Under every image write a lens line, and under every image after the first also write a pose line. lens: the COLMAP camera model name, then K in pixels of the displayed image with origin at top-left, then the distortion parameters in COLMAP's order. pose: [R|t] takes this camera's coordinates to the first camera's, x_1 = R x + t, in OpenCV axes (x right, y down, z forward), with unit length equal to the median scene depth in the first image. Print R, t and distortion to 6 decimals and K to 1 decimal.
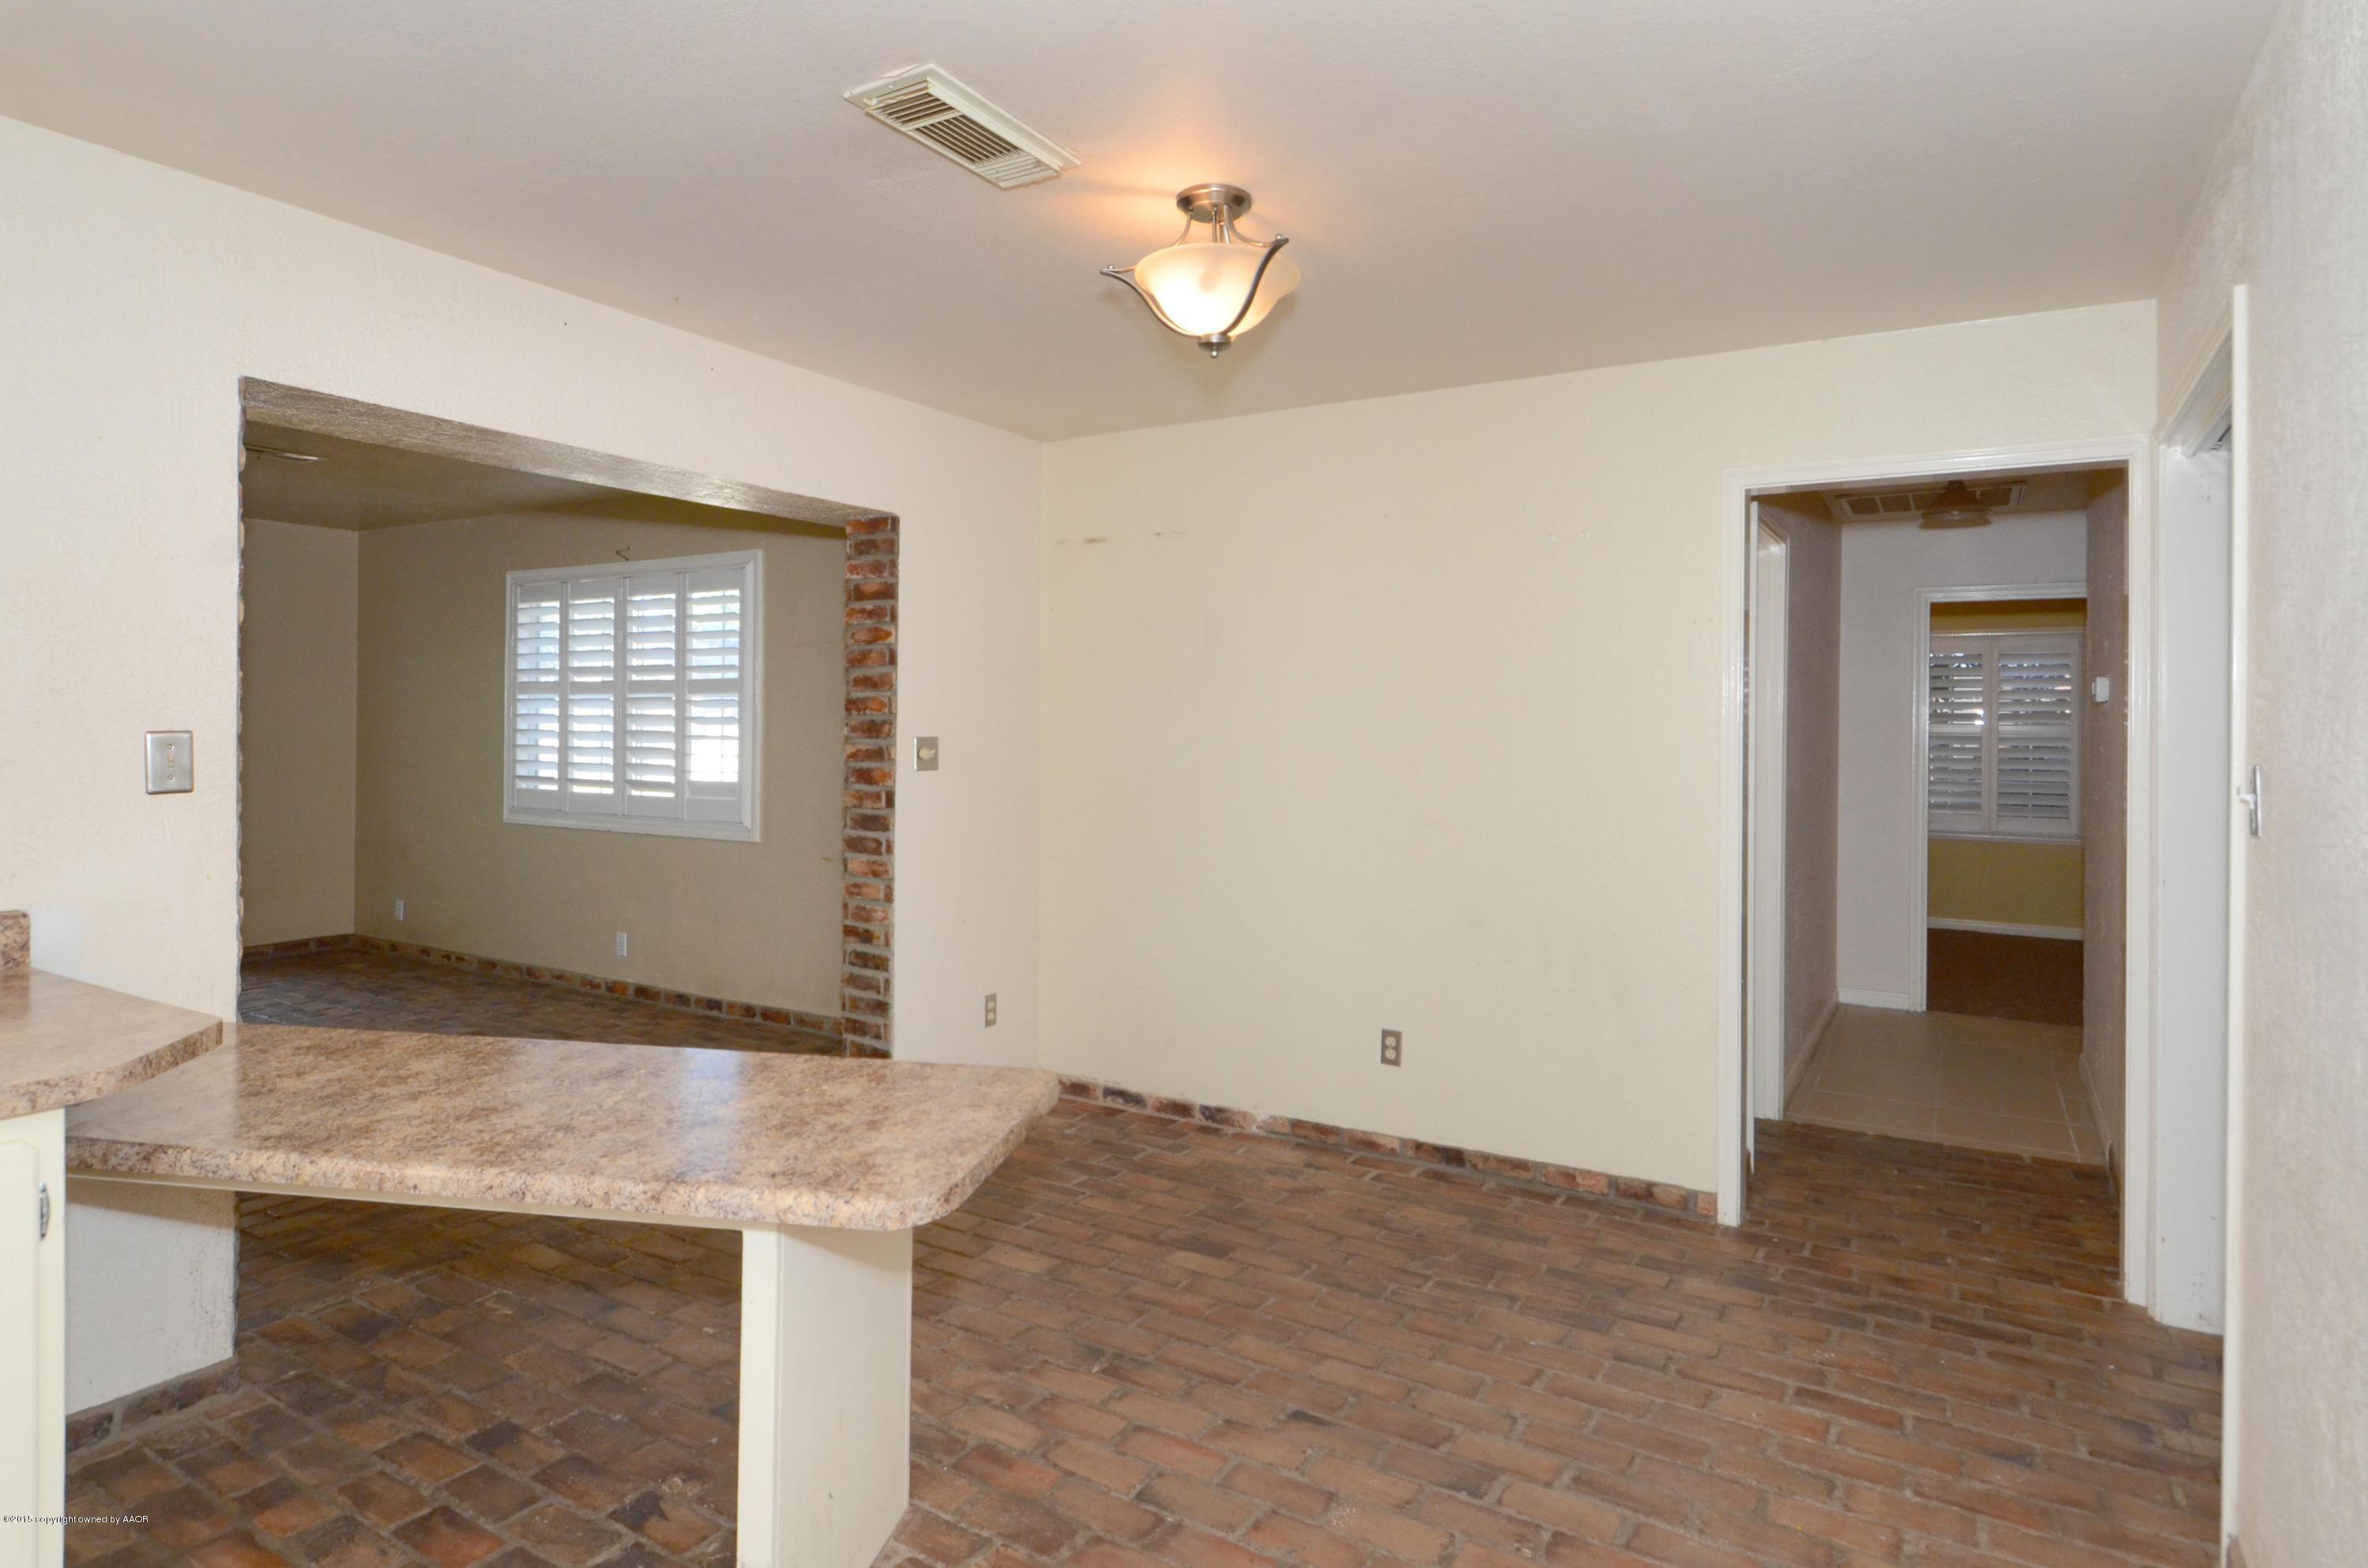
lens RADIAL K [[1346.2, 0, 1182.1], [0, 1346.2, 712.2], [0, 0, 1]] dist [0.002693, -0.000273]
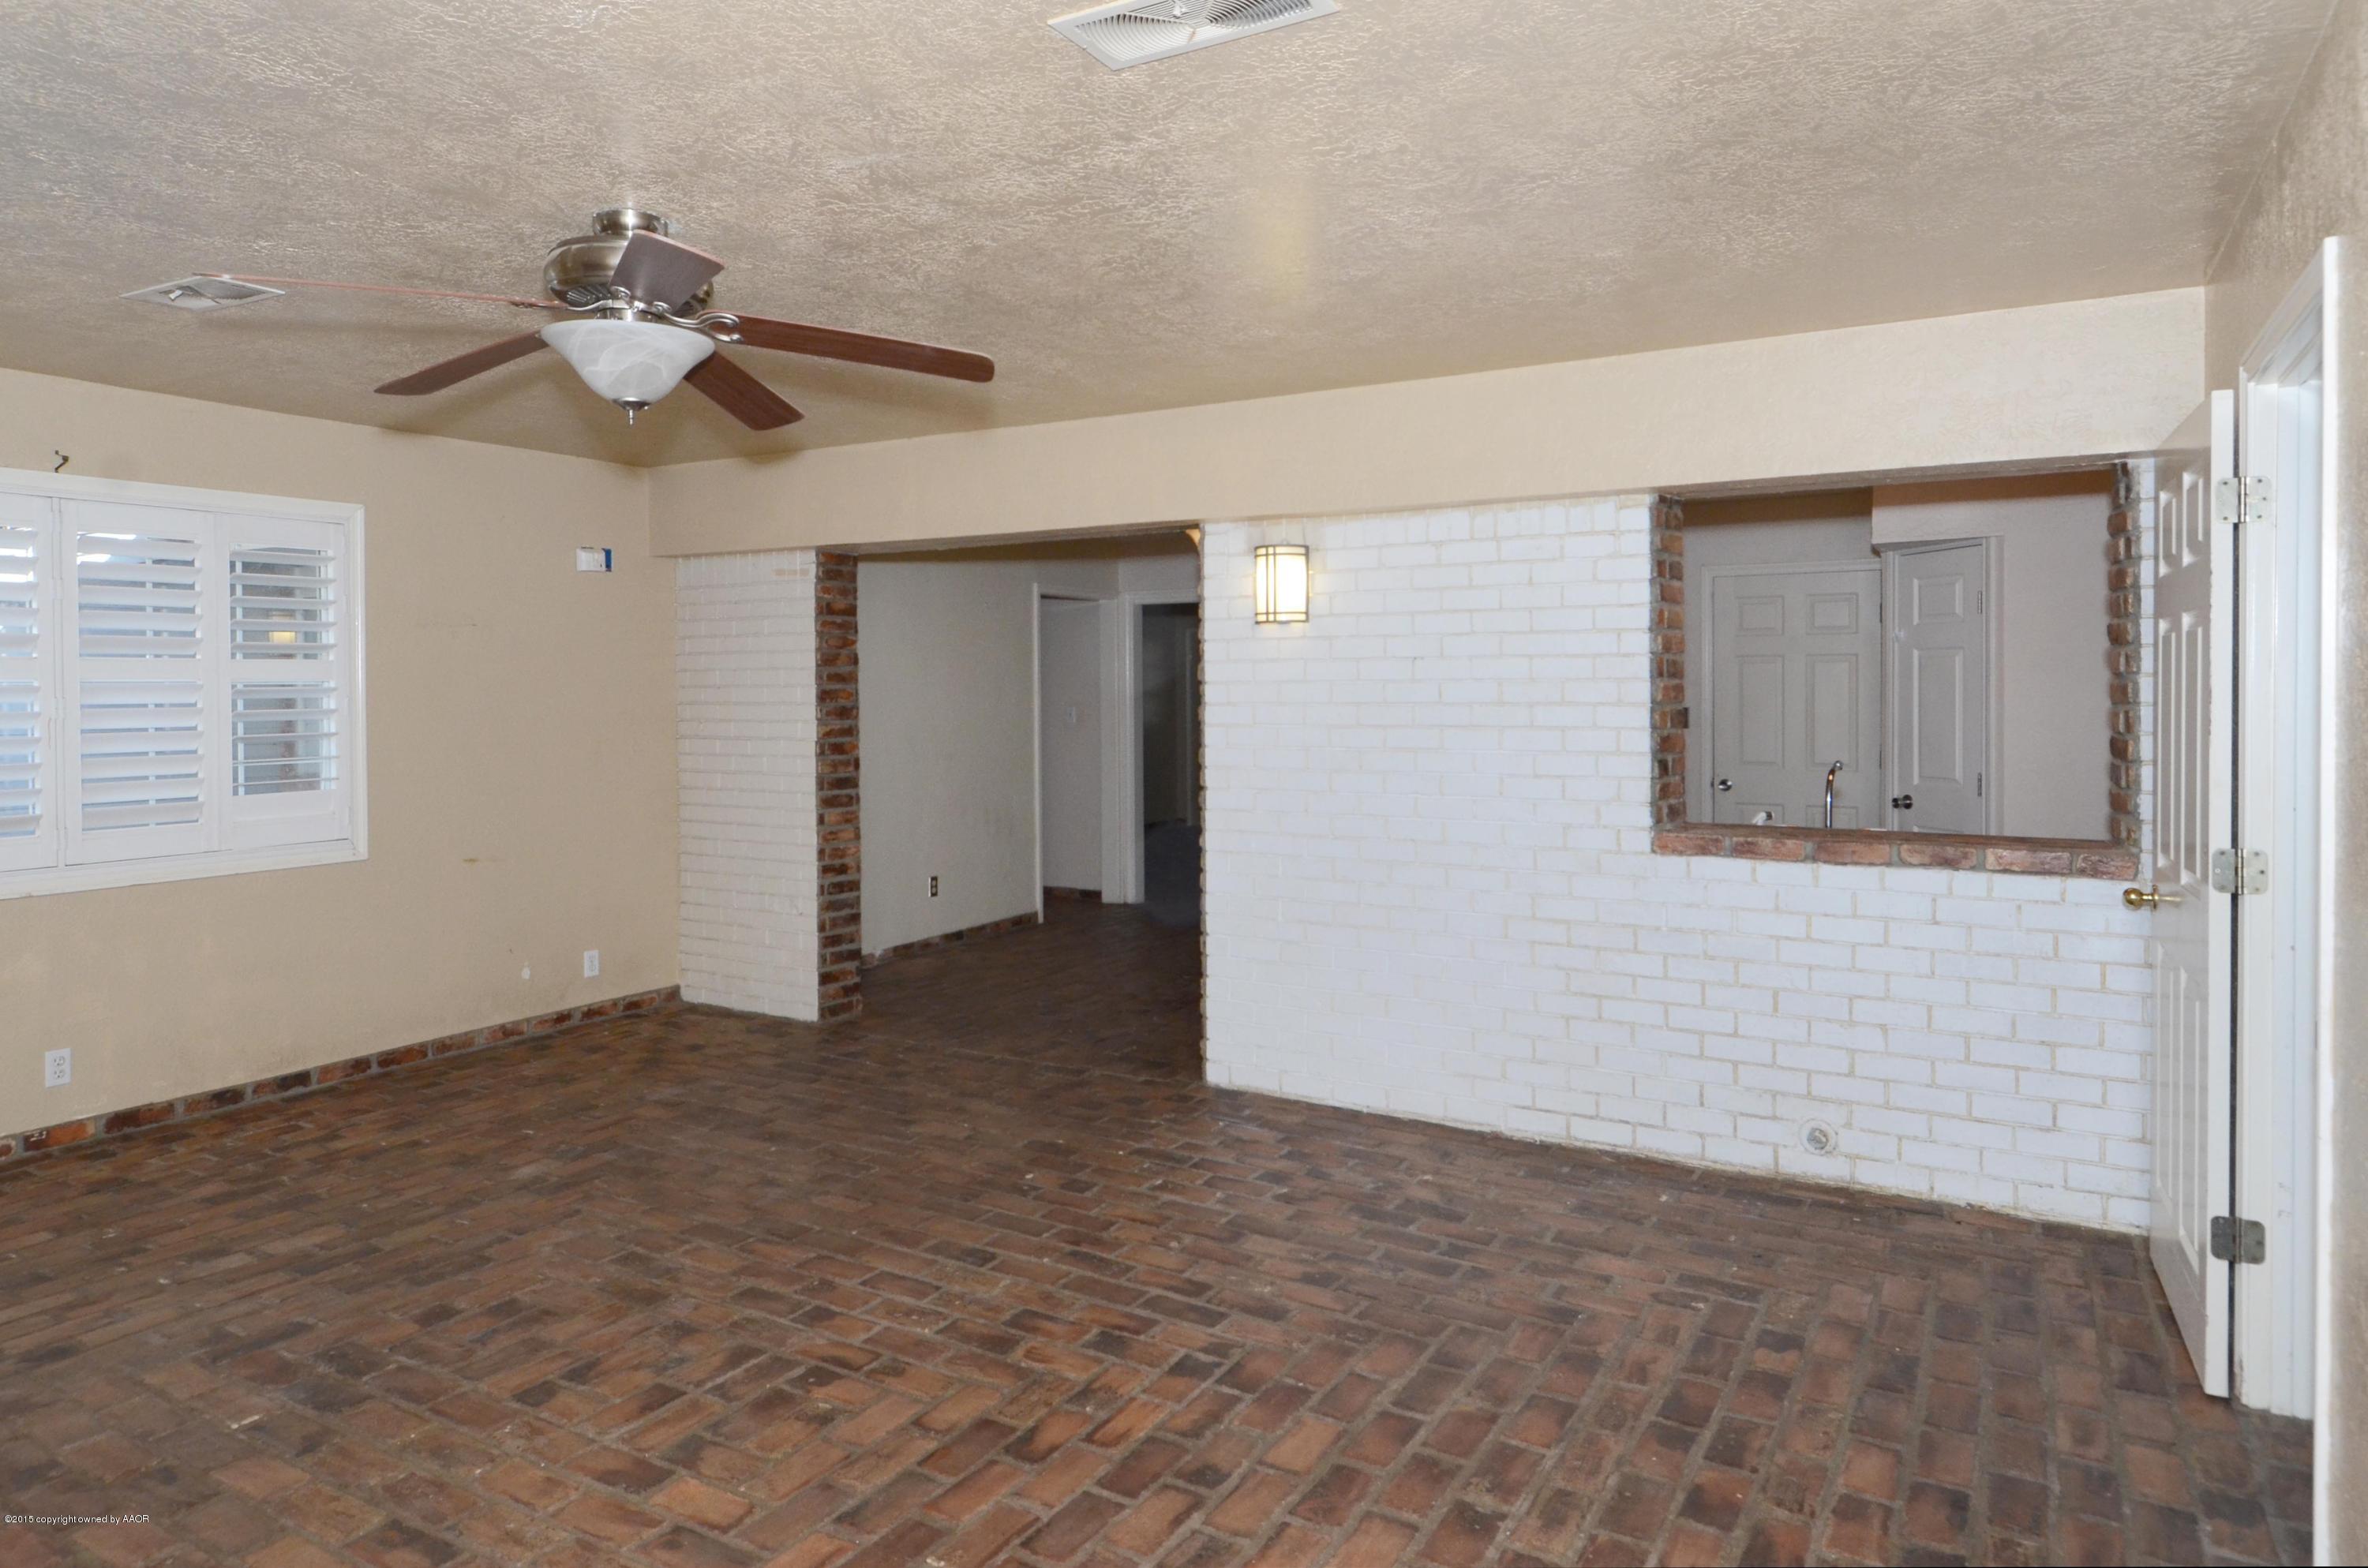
lens RADIAL K [[1346.2, 0, 1182.1], [0, 1346.2, 712.2], [0, 0, 1]] dist [0.002693, -0.000273]
pose [[-0.019937, -0.022283, 0.999553, -1.563354], [0.001867, 0.999749, 0.022325, -0.017110], [-0.999799, 0.002311, -0.019890, 0.690636]]
